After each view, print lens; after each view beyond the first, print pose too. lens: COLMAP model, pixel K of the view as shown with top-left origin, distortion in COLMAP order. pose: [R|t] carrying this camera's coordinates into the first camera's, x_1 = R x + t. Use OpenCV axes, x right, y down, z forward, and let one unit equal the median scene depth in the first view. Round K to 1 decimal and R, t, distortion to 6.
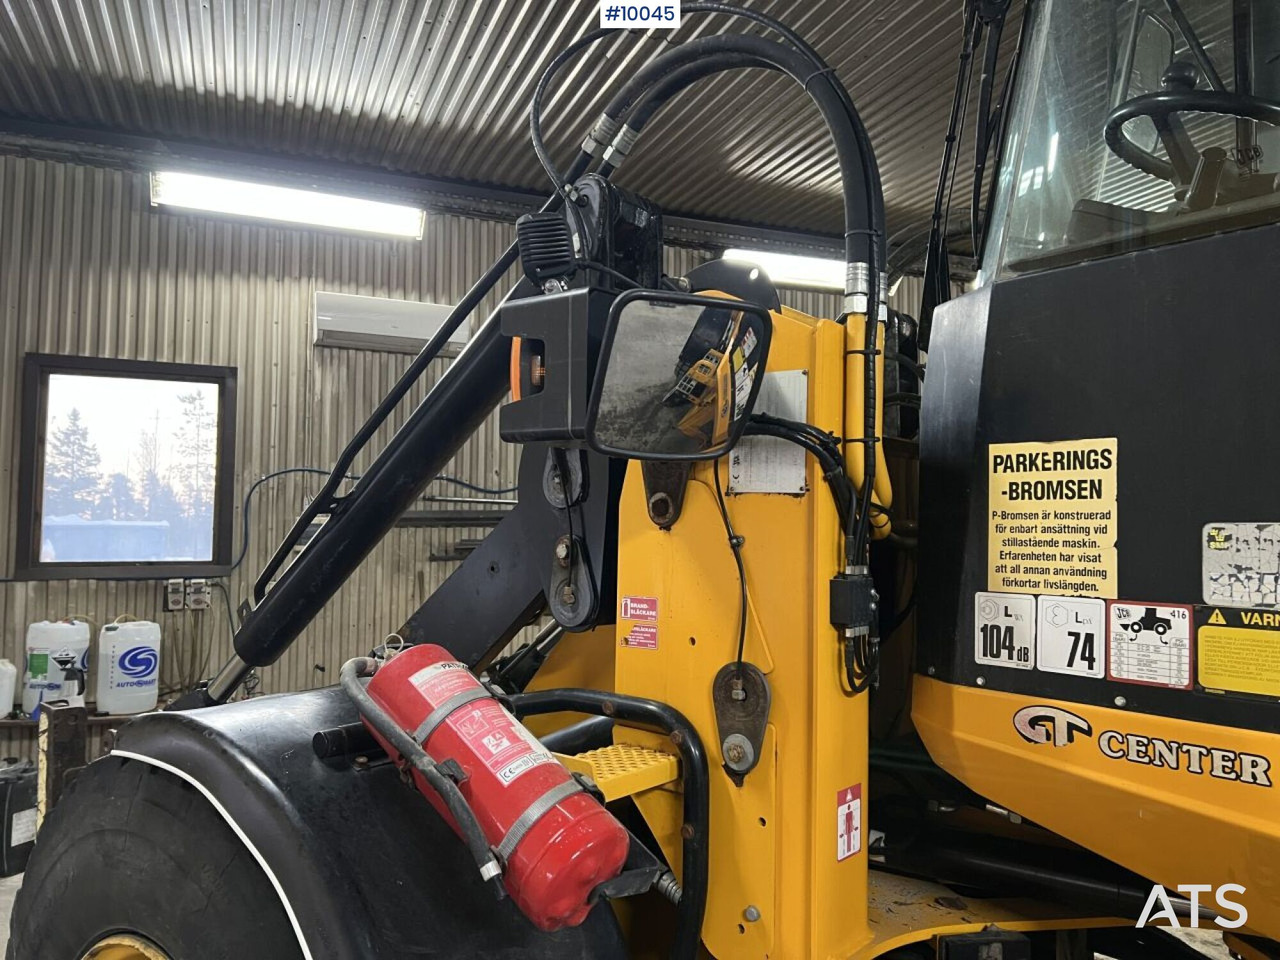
lens RADIAL K [[970.5, 0, 631.3], [0, 970.5, 476.2], [0, 0, 1]] dist [0.087817, -0.128070]
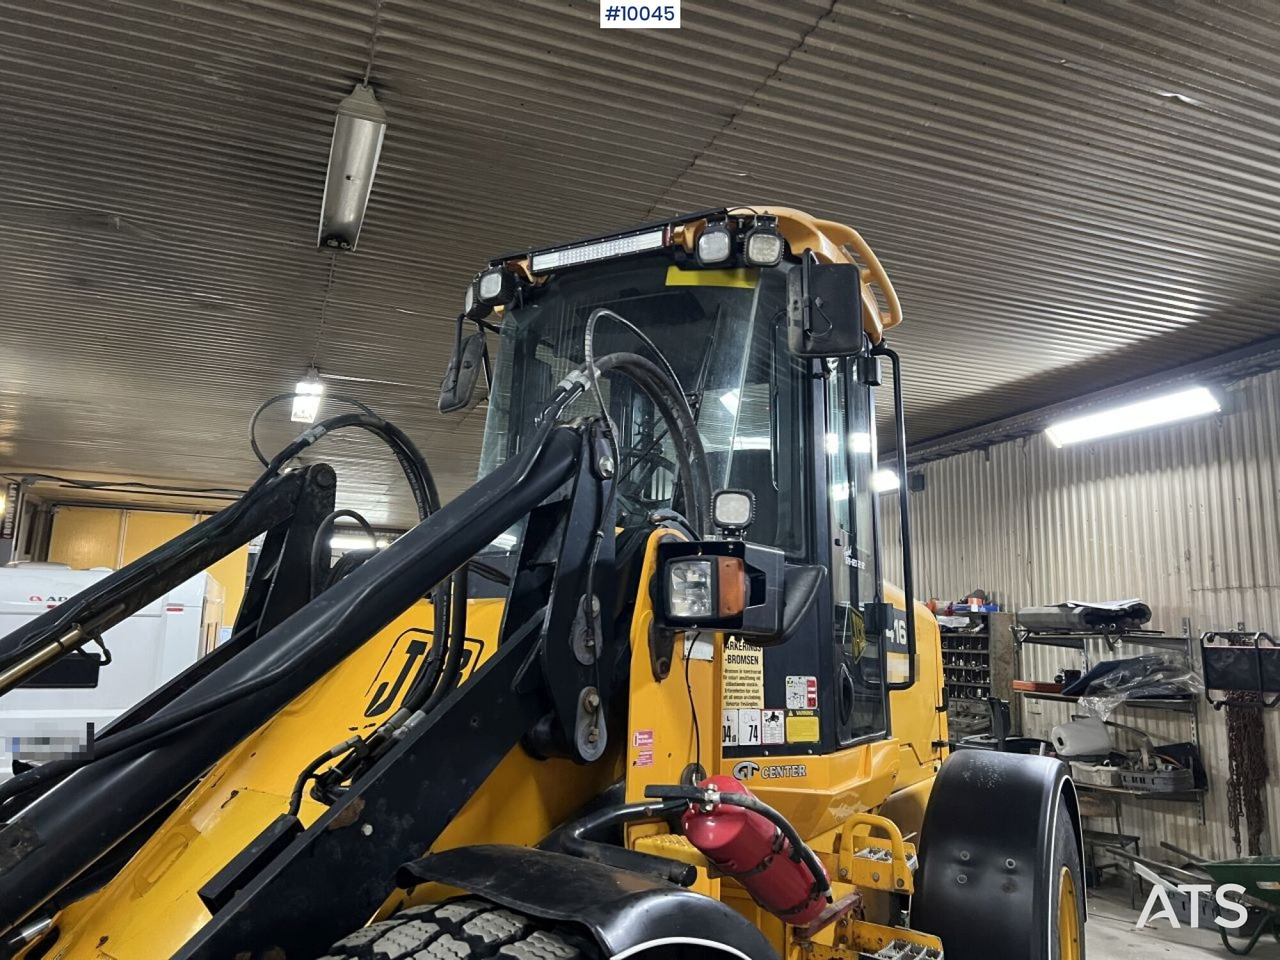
lens RADIAL K [[970.5, 0, 631.3], [0, 970.5, 476.2], [0, 0, 1]] dist [0.087817, -0.128070]
pose [[-0.001988, 0.168449, 0.985708, -1.850229], [-0.091838, 0.981514, -0.167917, 0.000367], [-0.995772, -0.090859, 0.013518, 1.299558]]
